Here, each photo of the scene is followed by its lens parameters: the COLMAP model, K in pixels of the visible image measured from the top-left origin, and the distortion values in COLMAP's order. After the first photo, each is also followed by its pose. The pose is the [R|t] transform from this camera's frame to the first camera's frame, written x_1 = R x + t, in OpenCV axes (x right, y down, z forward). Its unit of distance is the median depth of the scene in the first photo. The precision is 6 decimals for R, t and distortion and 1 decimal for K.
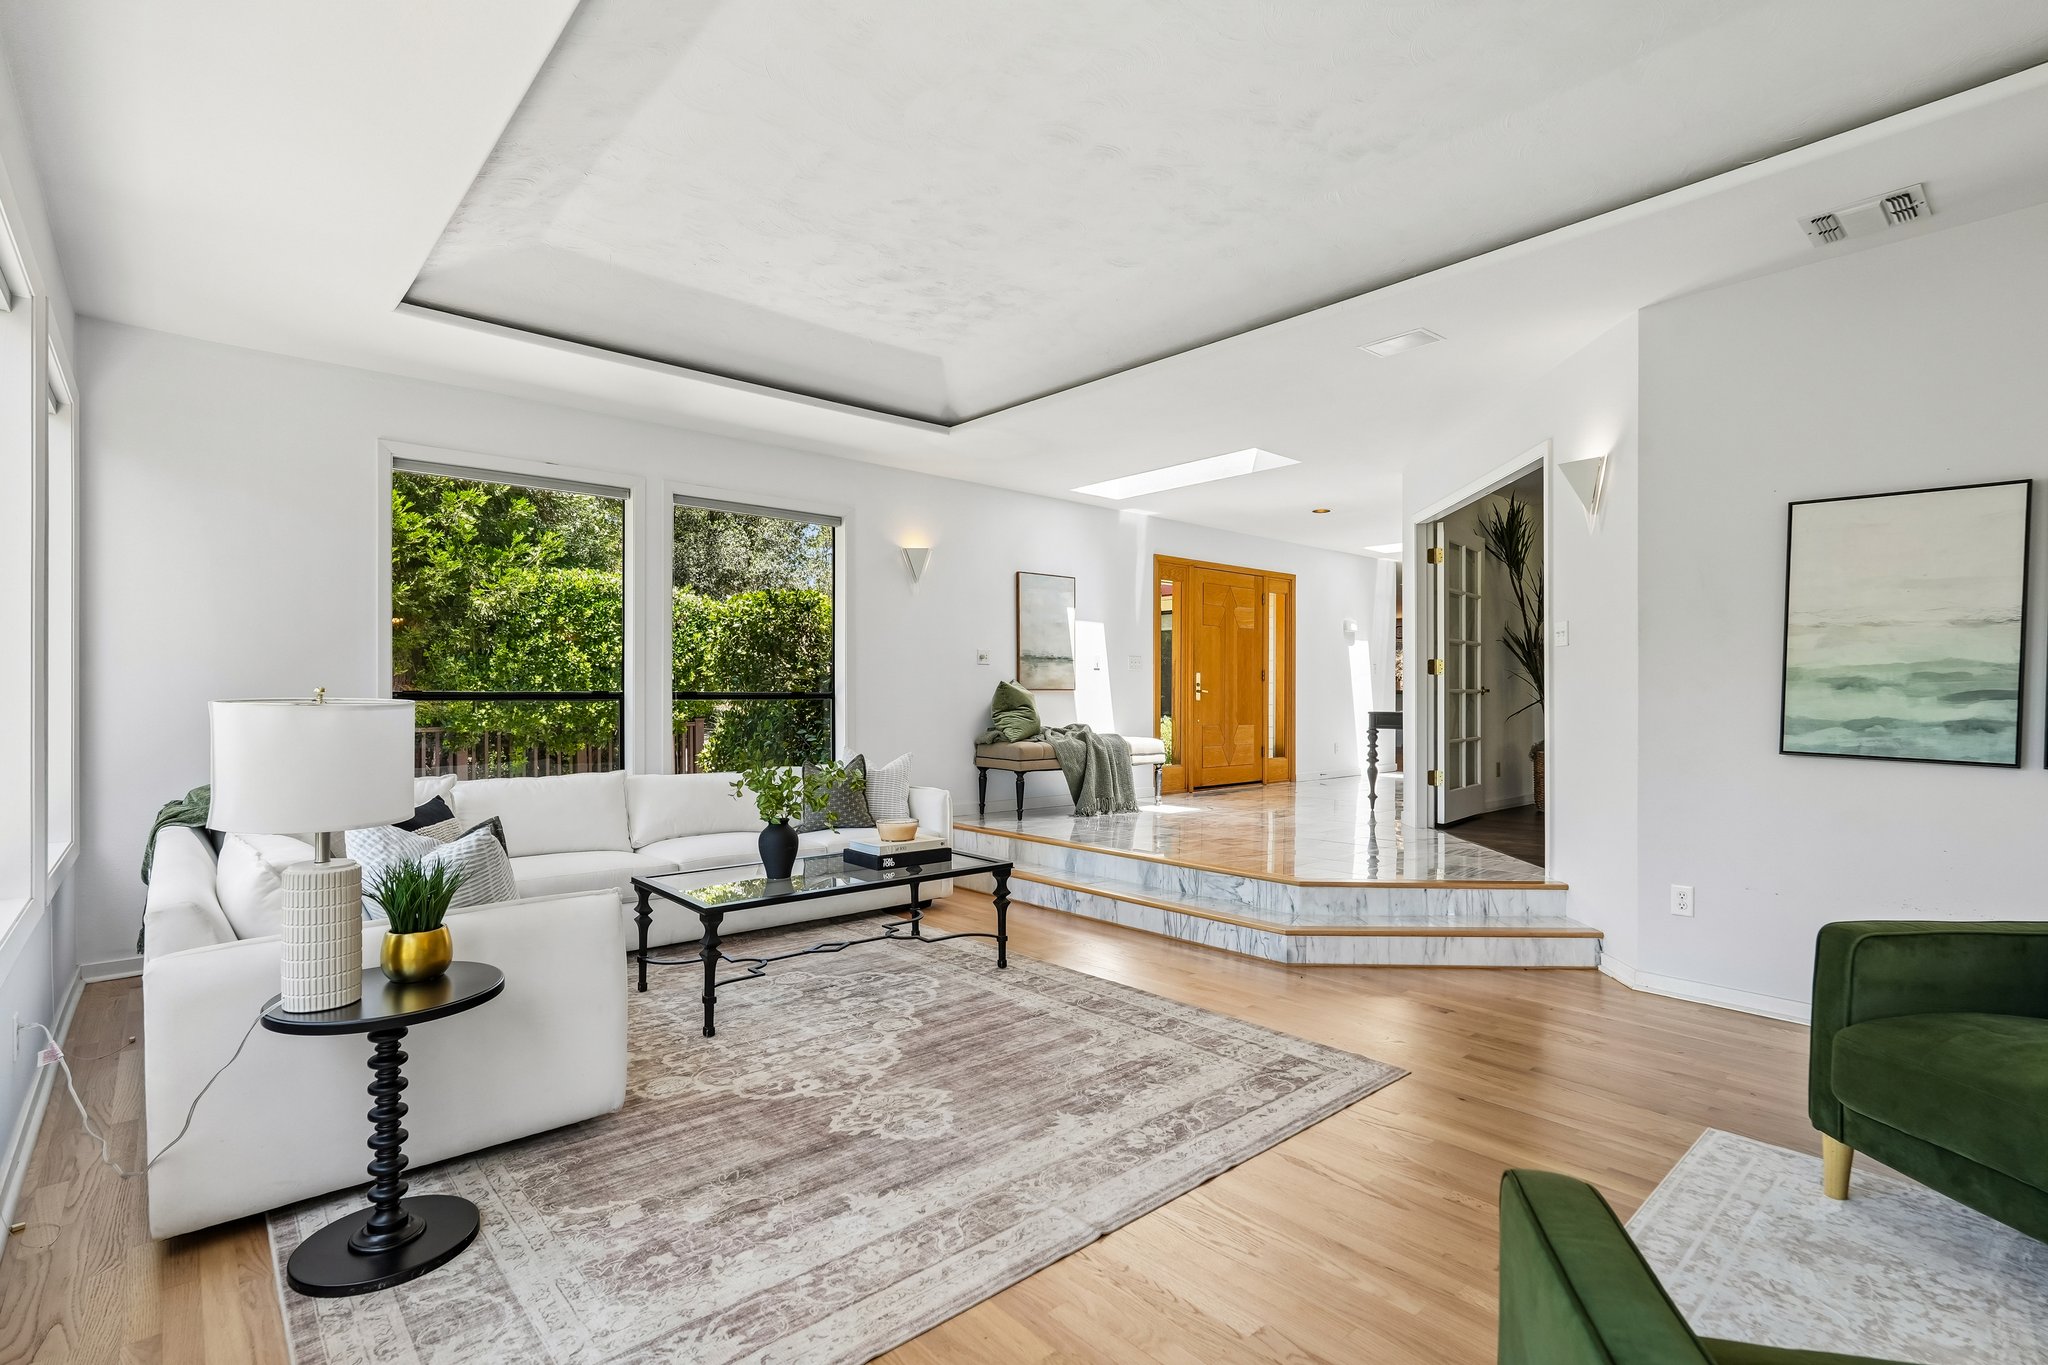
lens RADIAL K [[967.9, 0, 1024.0], [0, 967.9, 682.5], [0, 0, 1]] dist [-0.001900, -0.021719]
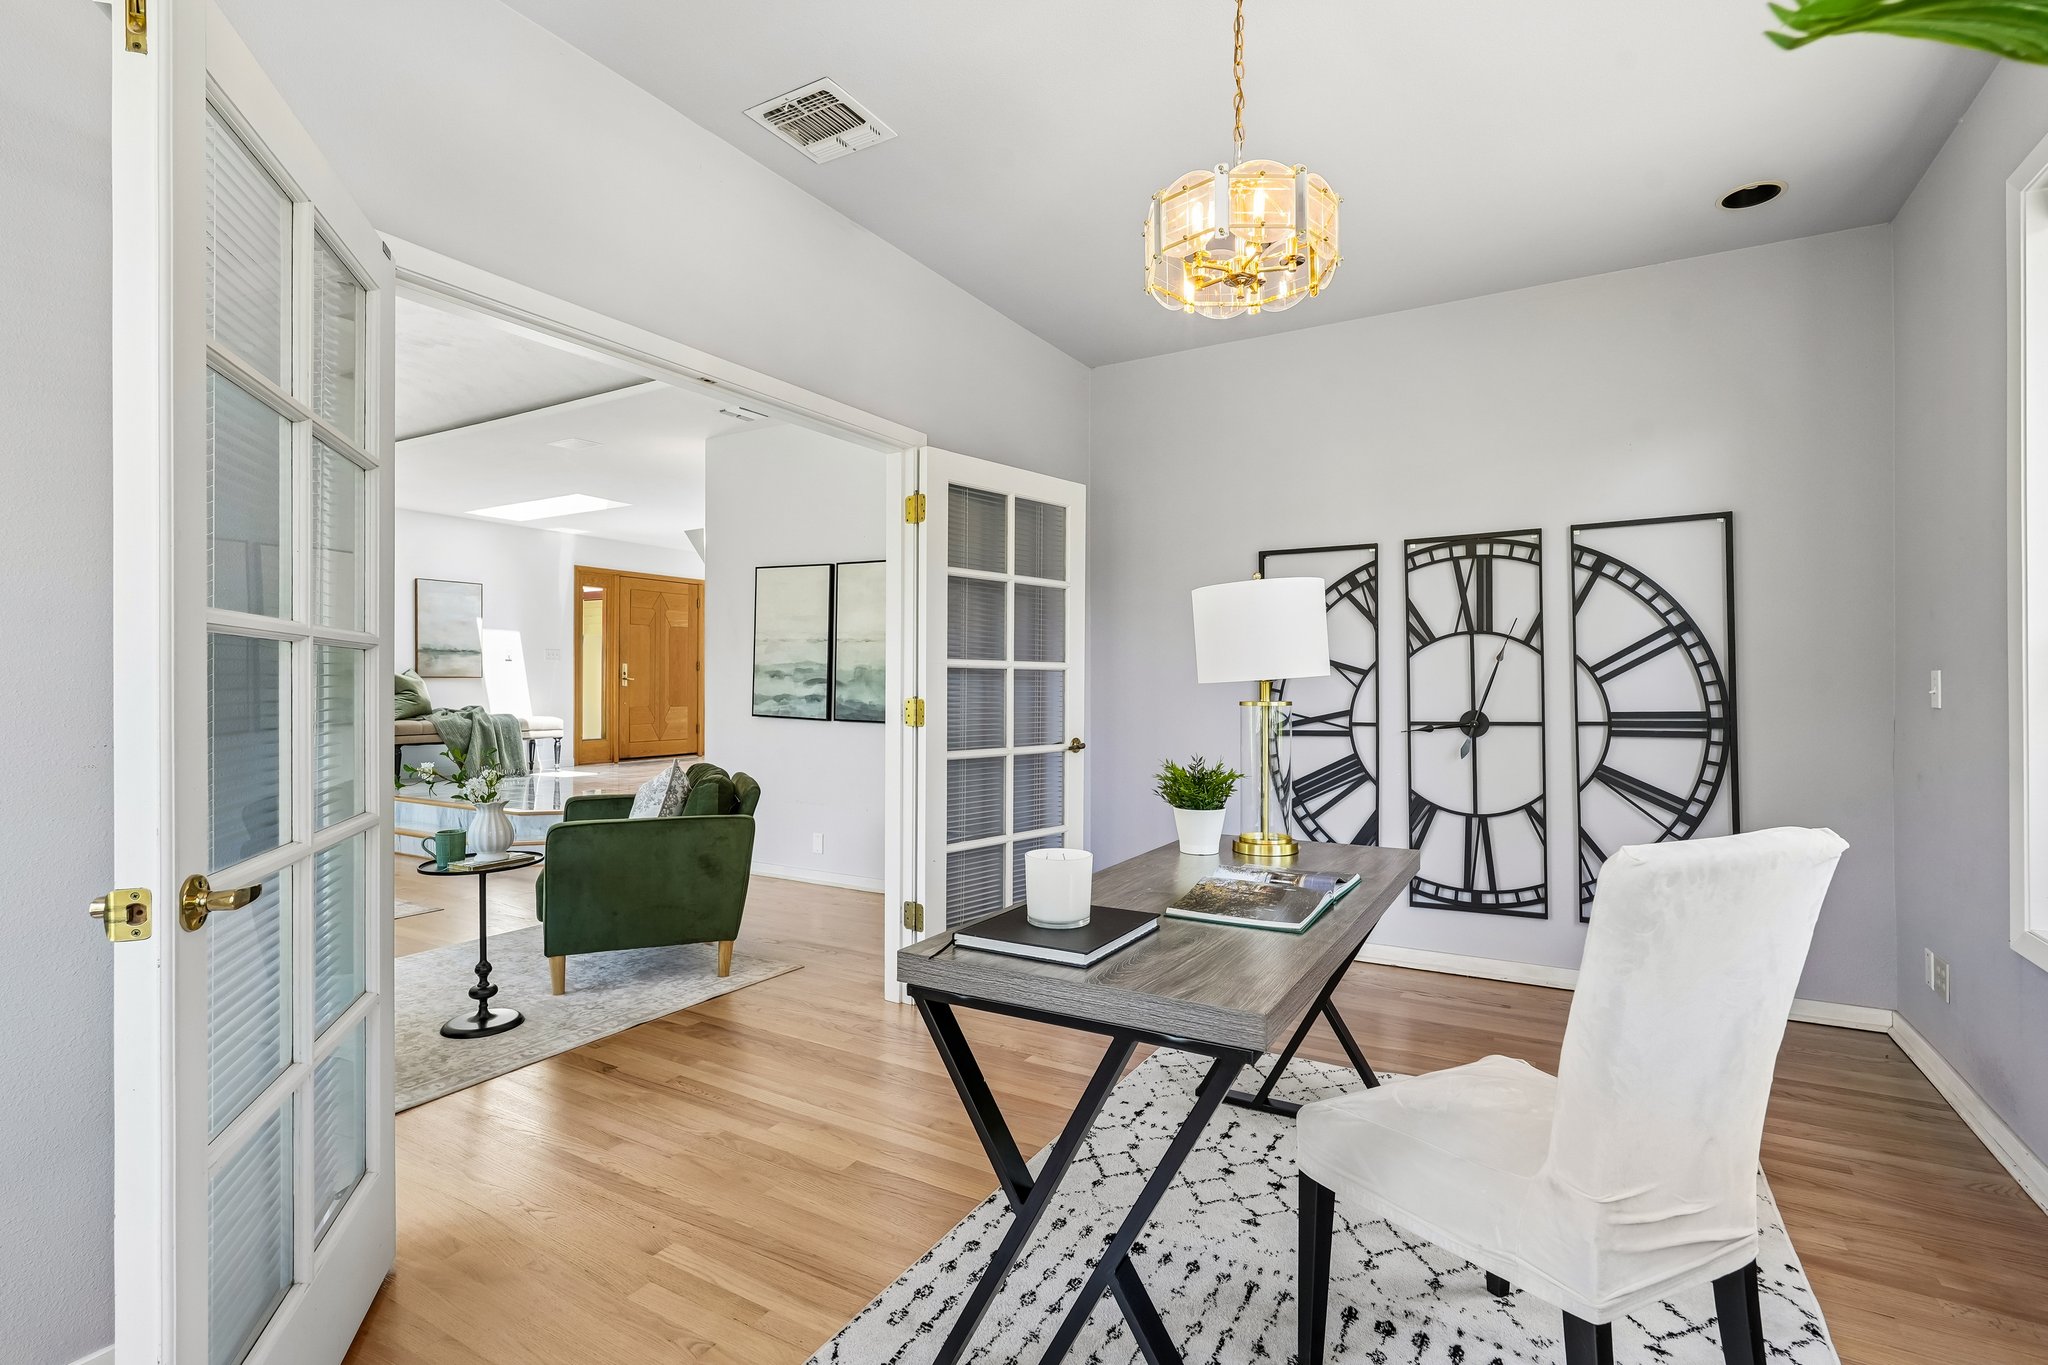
lens RADIAL K [[962.9, 0, 1018.7], [0, 962.9, 672.7], [0, 0, 1]] dist [-0.000640, -0.000050]
pose [[0.953924, 0.002467, 0.300038, 0.354130], [-0.003210, 0.999993, 0.001982, -0.003168], [-0.300031, -0.002854, 0.953925, -0.363631]]
